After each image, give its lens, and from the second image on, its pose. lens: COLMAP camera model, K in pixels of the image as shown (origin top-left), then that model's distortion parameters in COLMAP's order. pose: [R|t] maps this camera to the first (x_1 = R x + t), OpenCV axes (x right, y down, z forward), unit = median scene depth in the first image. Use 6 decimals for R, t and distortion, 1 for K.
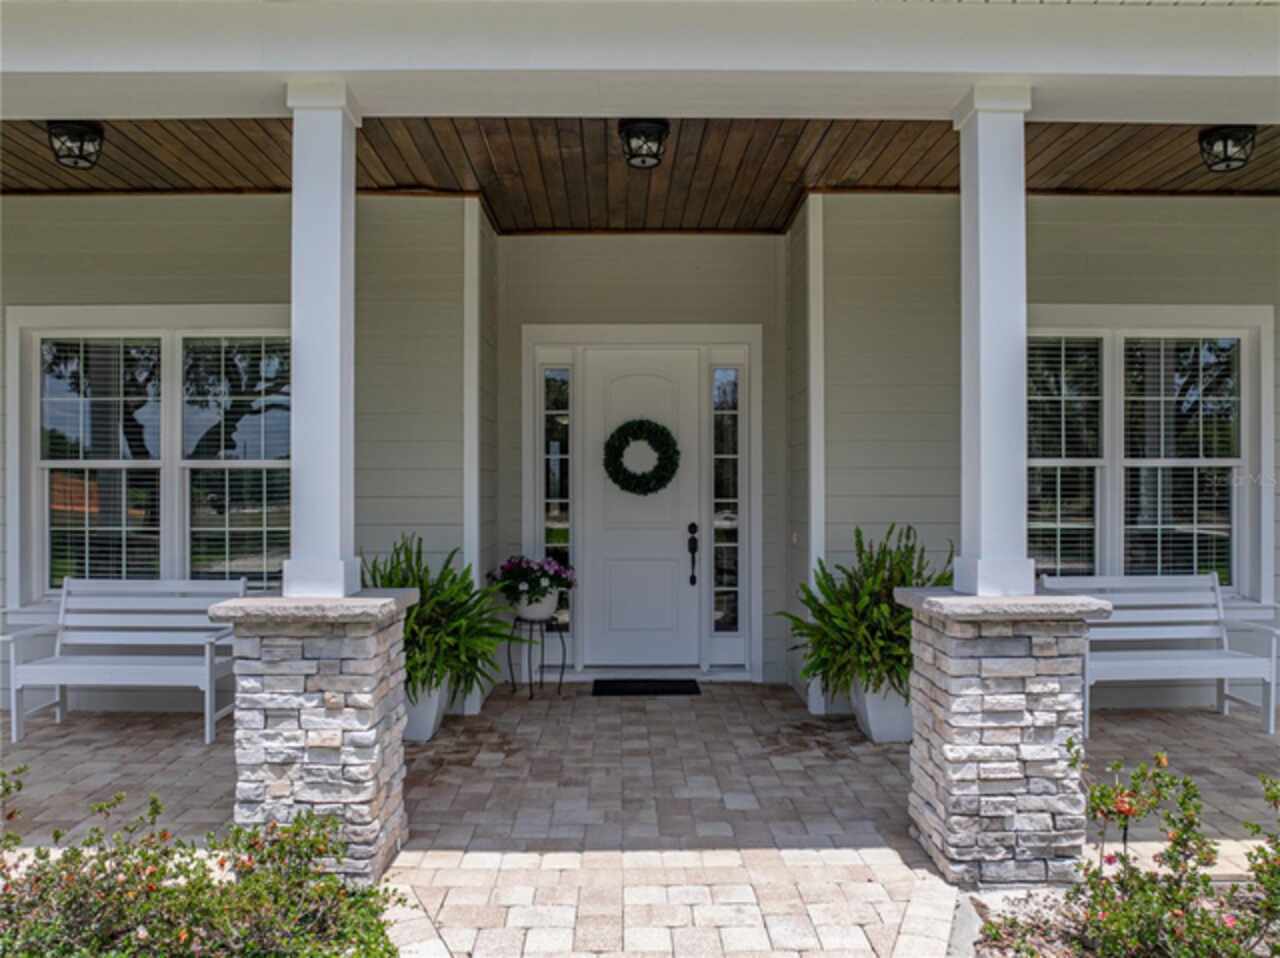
lens RADIAL K [[1013.3, 0, 640.3], [0, 1013.3, 485.1], [0, 0, 1]] dist [0.011008, 0.011404]
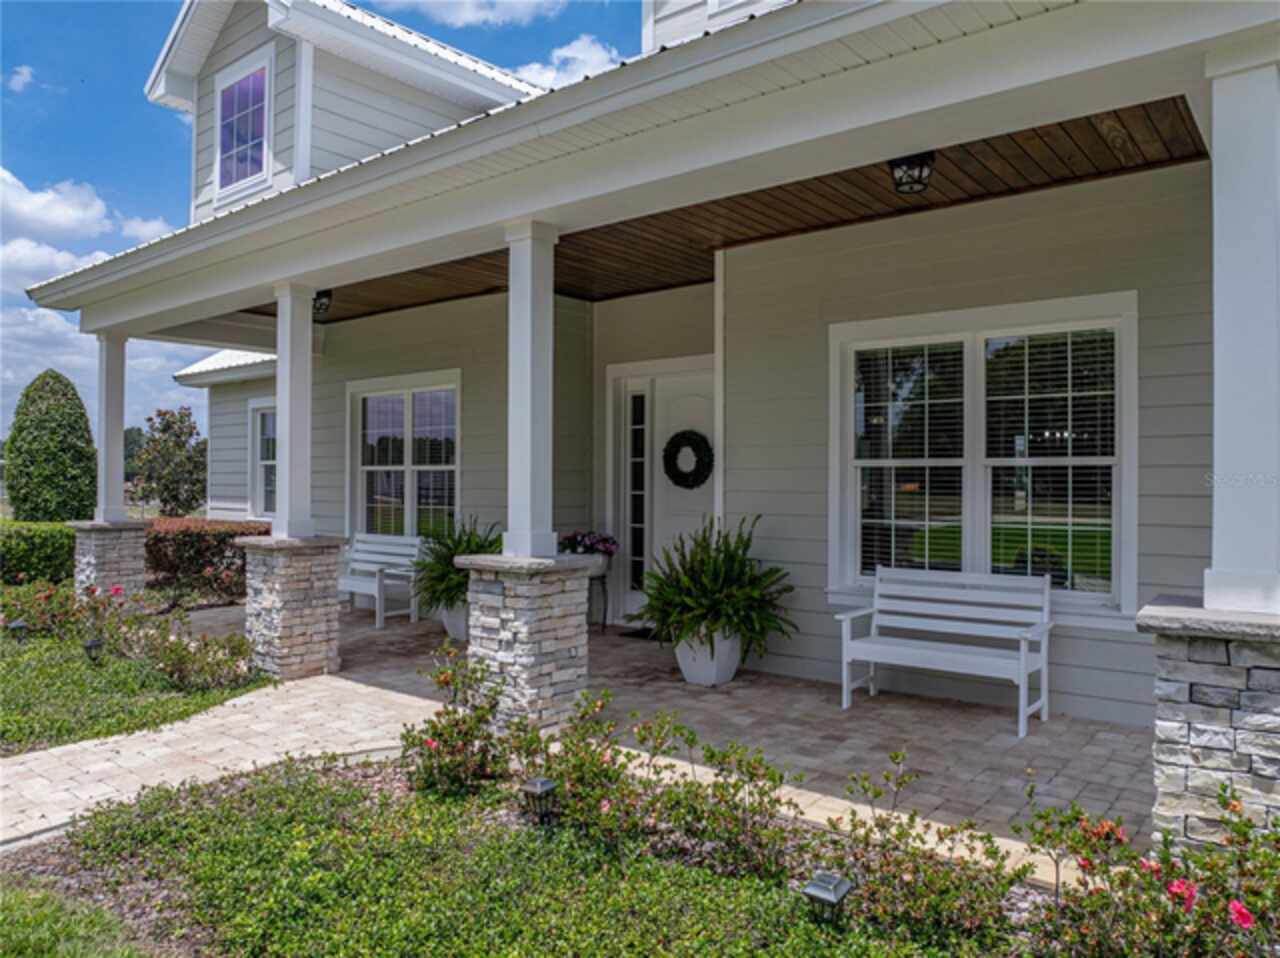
lens RADIAL K [[1013.3, 0, 640.3], [0, 1013.3, 485.1], [0, 0, 1]] dist [0.011008, 0.011404]
pose [[0.712277, 0.003104, -0.701892, 0.935692], [-0.003254, 0.999994, 0.001120, 0.000973], [0.701891, 0.001486, 0.712283, 0.033574]]
